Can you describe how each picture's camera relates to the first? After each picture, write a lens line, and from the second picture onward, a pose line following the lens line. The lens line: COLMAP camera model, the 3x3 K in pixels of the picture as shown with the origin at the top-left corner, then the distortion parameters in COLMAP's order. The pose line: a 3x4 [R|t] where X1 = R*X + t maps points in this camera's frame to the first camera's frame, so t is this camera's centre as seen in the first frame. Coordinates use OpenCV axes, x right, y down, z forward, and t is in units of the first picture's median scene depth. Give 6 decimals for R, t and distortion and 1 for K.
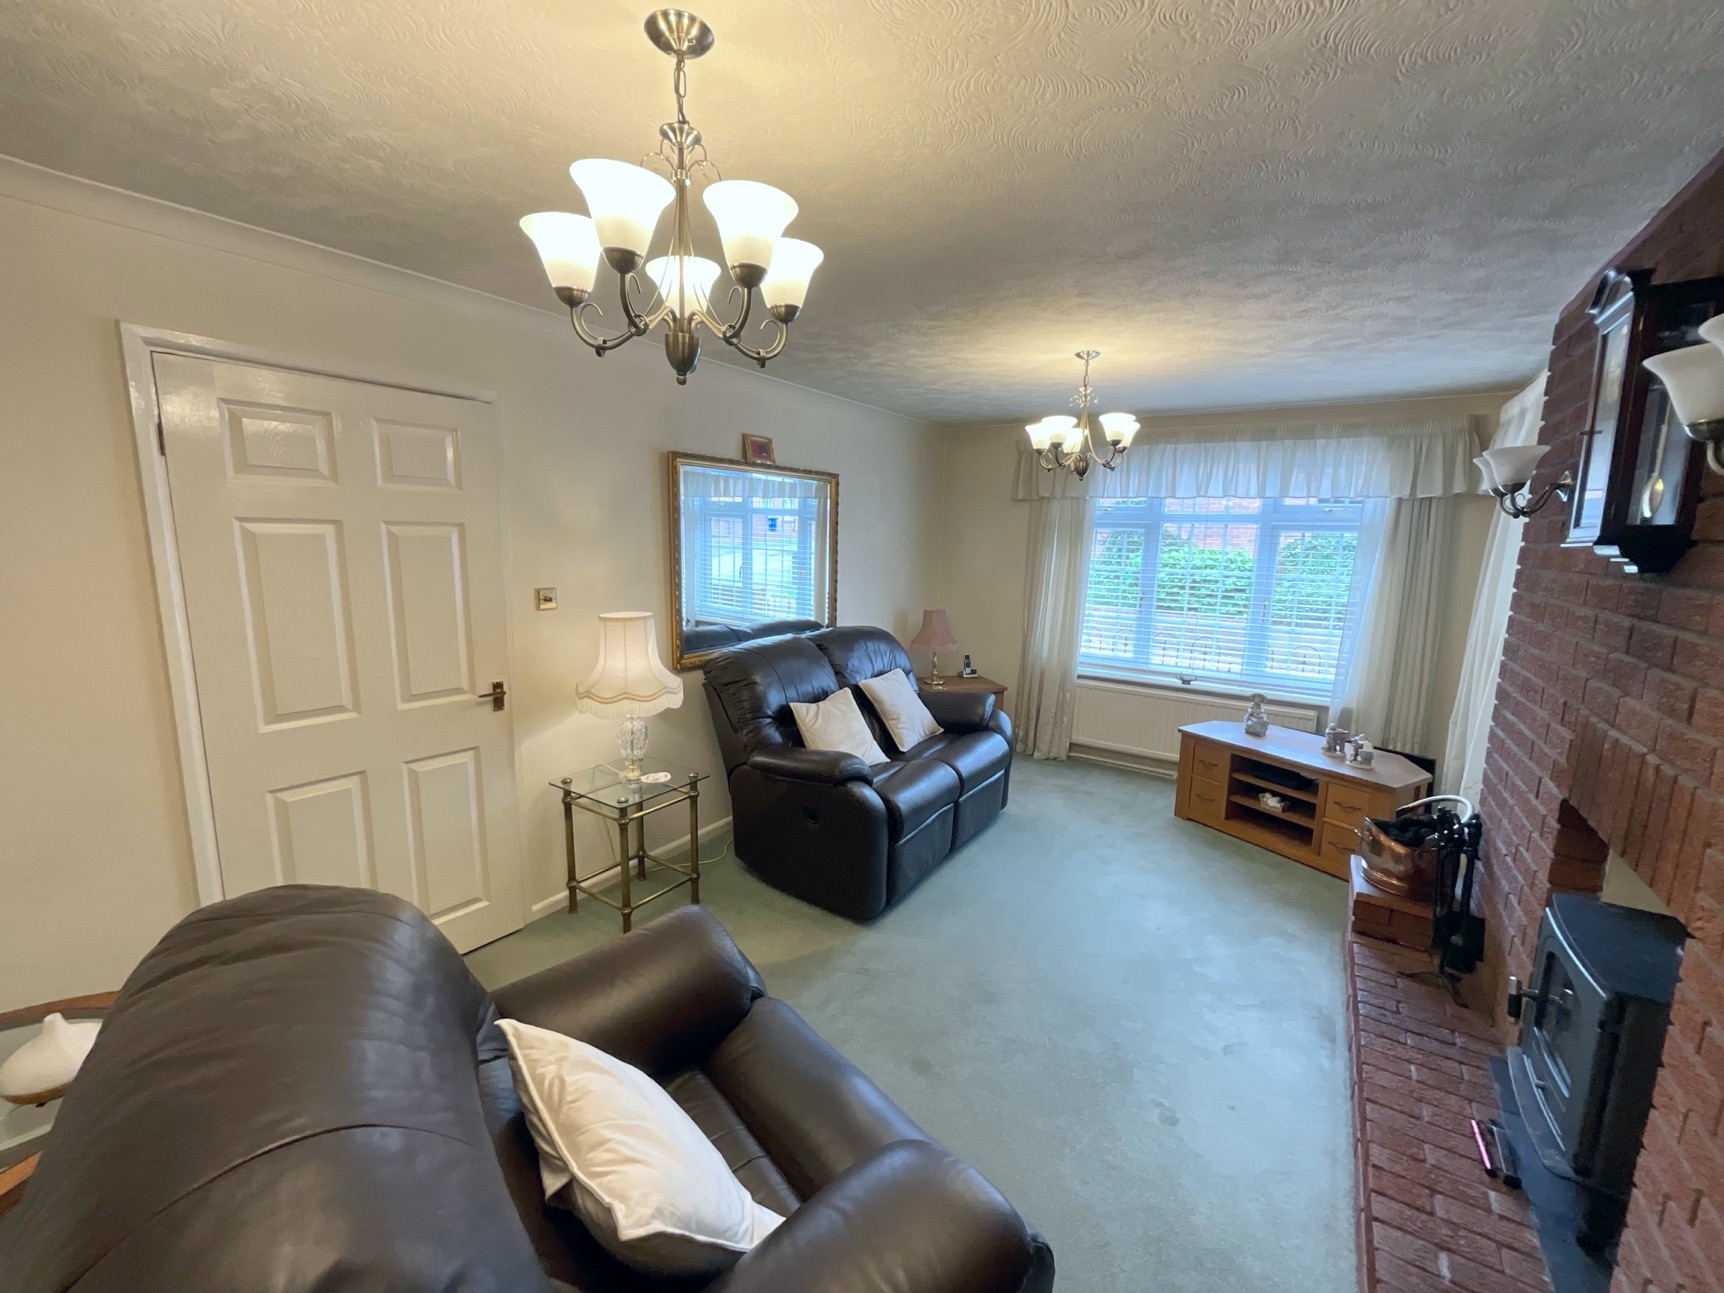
lens RADIAL K [[700.7, 0, 861.5], [0, 700.7, 643.2], [0, 0, 1]] dist [-0.003200, 0.004504]
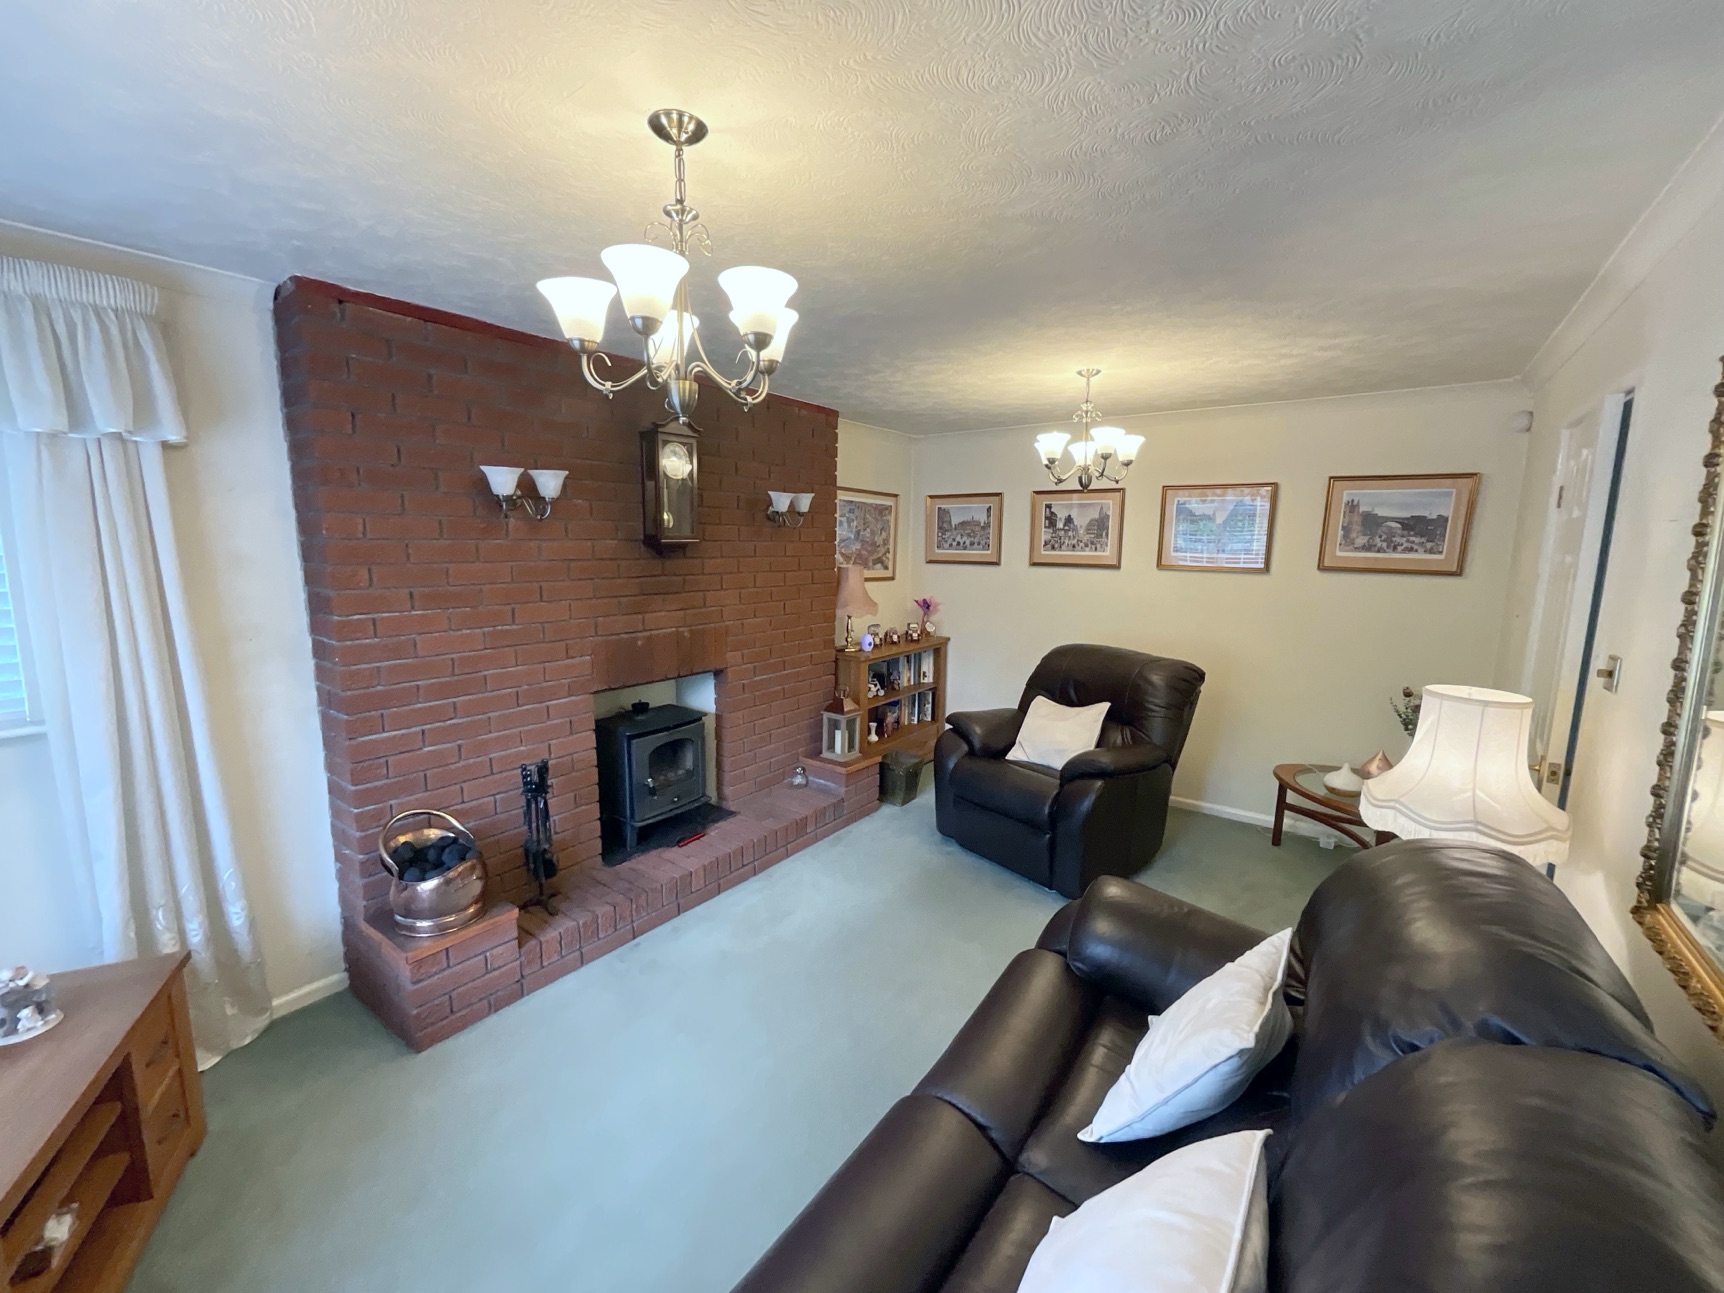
lens RADIAL K [[700.7, 0, 861.5], [0, 700.7, 643.2], [0, 0, 1]] dist [-0.003200, 0.004504]
pose [[-0.997867, -0.037815, 0.053220, 0.144535], [-0.020273, 0.954354, 0.297988, -0.195500], [-0.062059, 0.296273, -0.953085, 1.225657]]
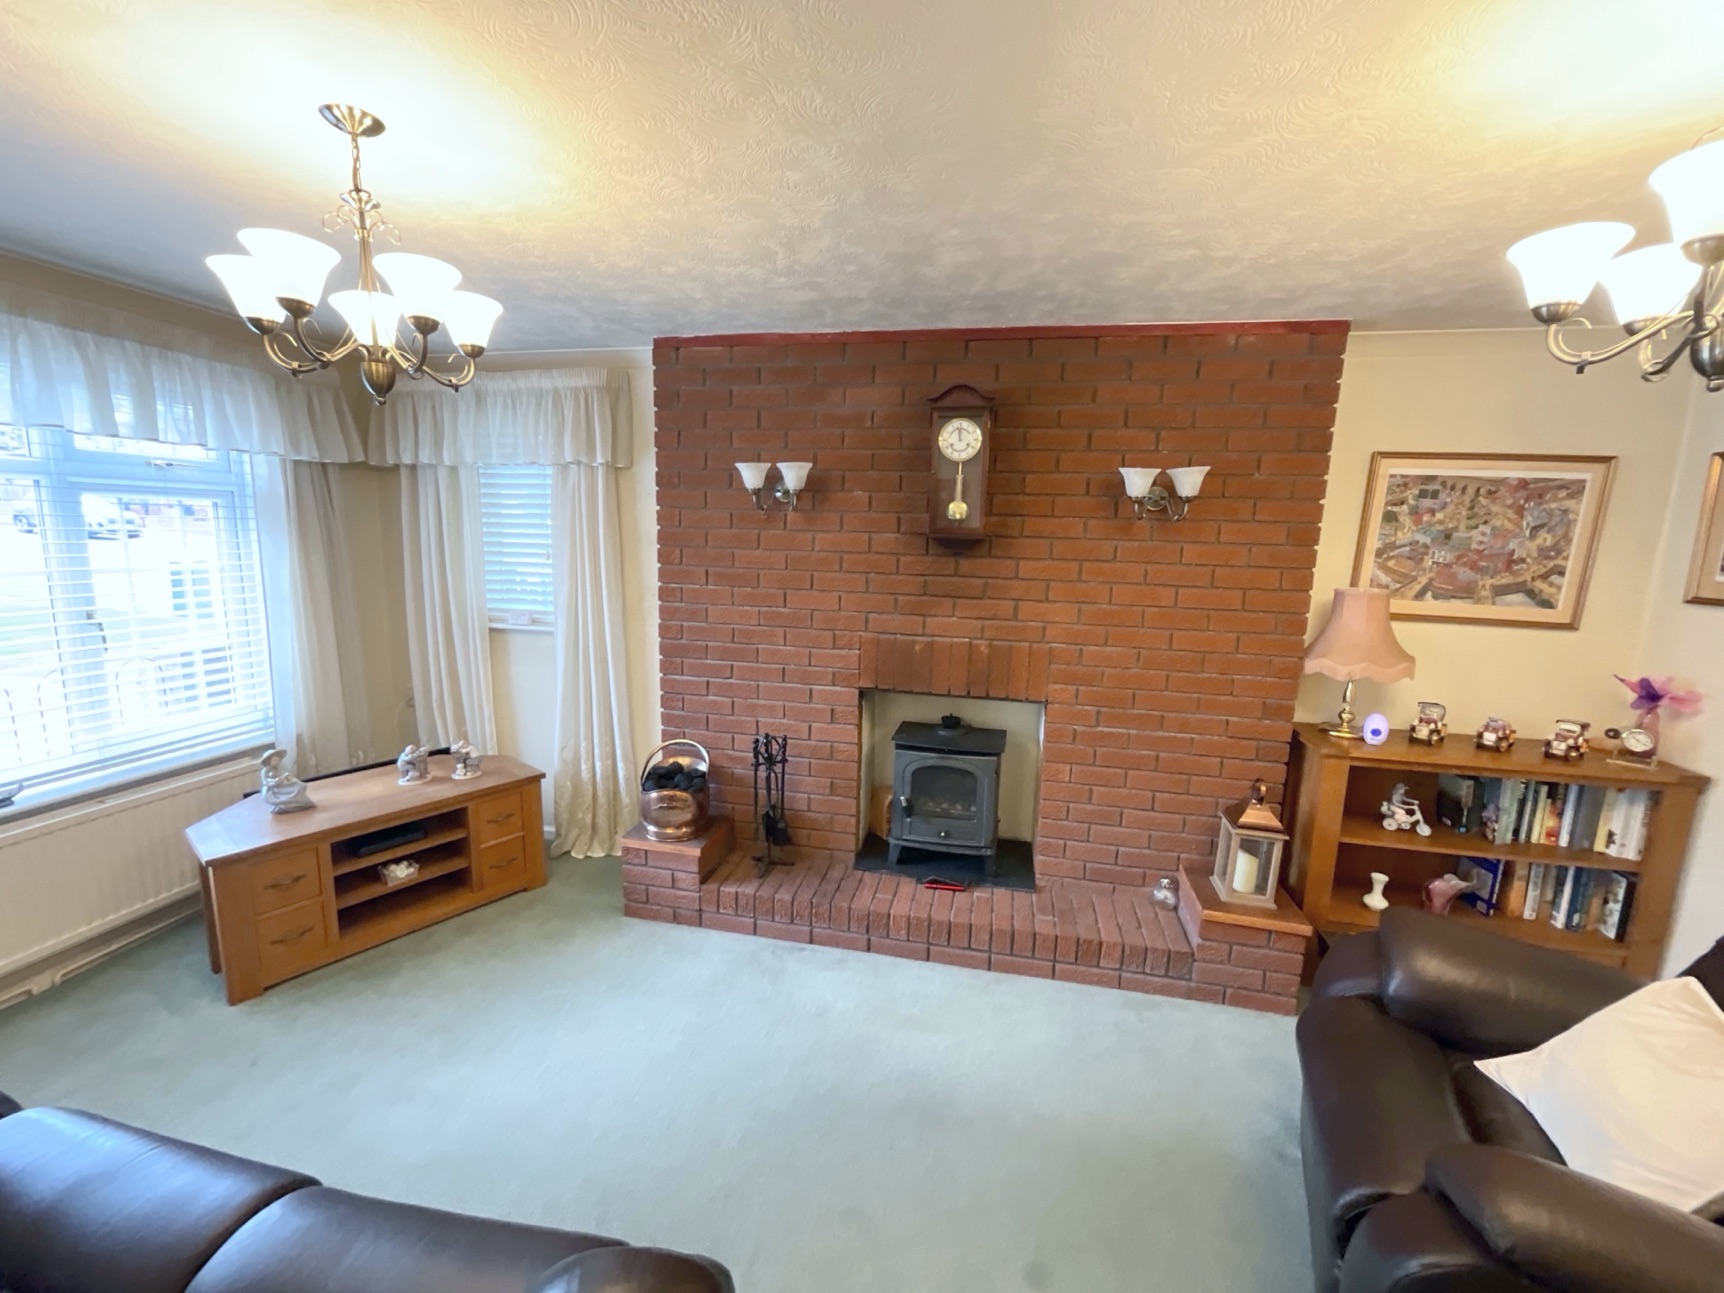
lens RADIAL K [[700.7, 0, 861.5], [0, 700.7, 643.2], [0, 0, 1]] dist [-0.003200, 0.004504]
pose [[-0.361766, -0.176446, 0.915419, -0.225764], [0.107732, 0.967435, 0.229047, -0.123805], [-0.926023, 0.181481, -0.330976, 0.737730]]
